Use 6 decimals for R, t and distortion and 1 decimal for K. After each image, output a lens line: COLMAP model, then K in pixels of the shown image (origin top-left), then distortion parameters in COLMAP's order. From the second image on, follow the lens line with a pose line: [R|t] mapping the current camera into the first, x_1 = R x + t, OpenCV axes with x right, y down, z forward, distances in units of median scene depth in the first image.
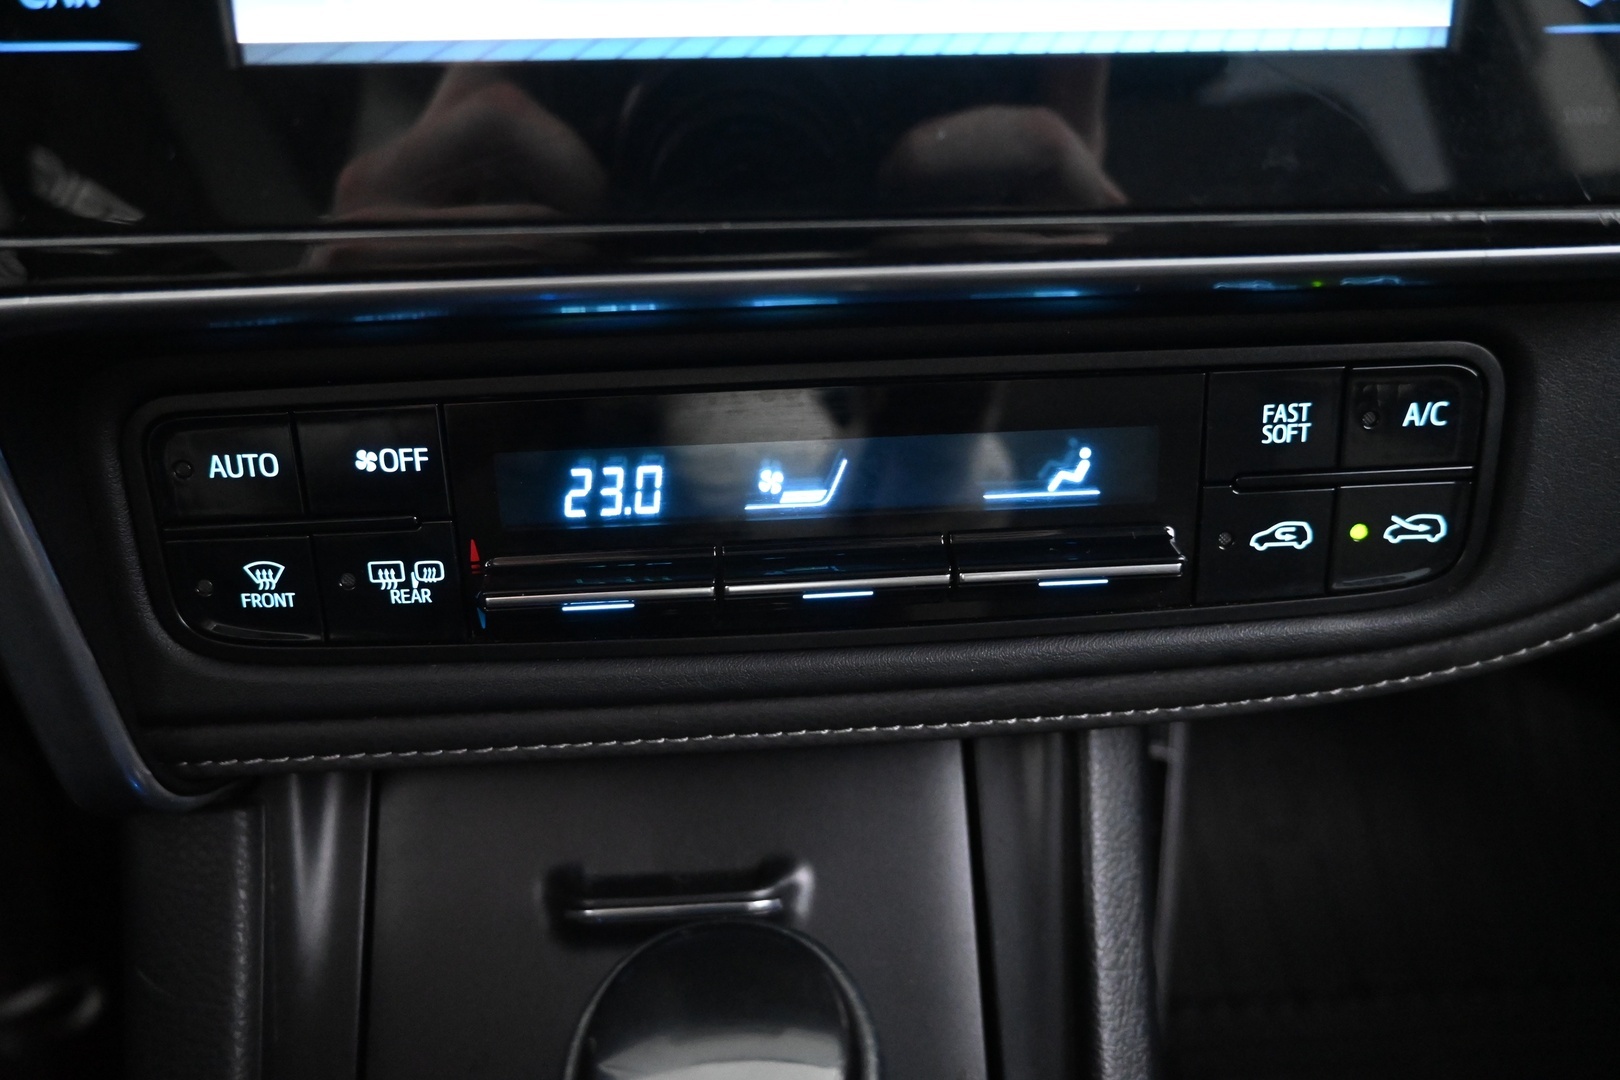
lens RADIAL K [[1115.9, 0, 818.7], [0, 1115.9, 541.8], [0, 0, 1]] dist [-0.002769, -0.003937]
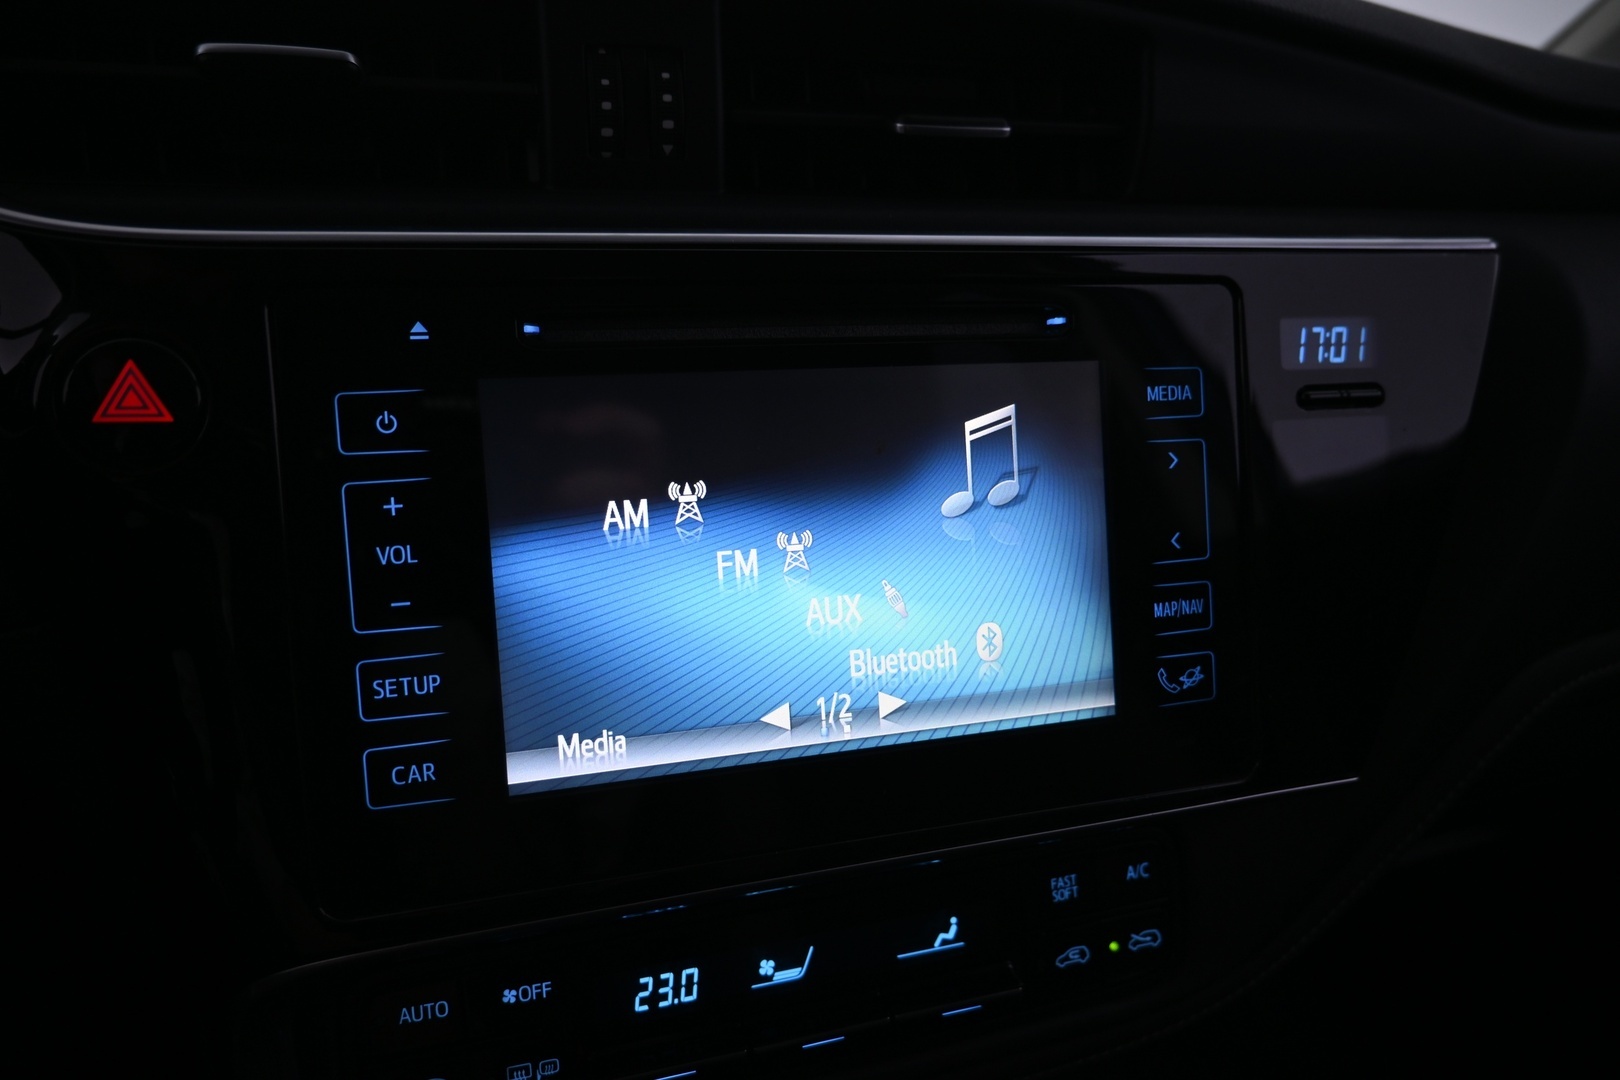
lens RADIAL K [[1115.9, 0, 810.8], [0, 1115.9, 536.2], [0, 0, 1]] dist [-0.002769, -0.003937]
pose [[0.969060, -0.050174, 0.241671, -0.330991], [0.114033, 0.959371, -0.258079, -0.223755], [-0.218903, 0.277652, 0.935409, -0.636570]]
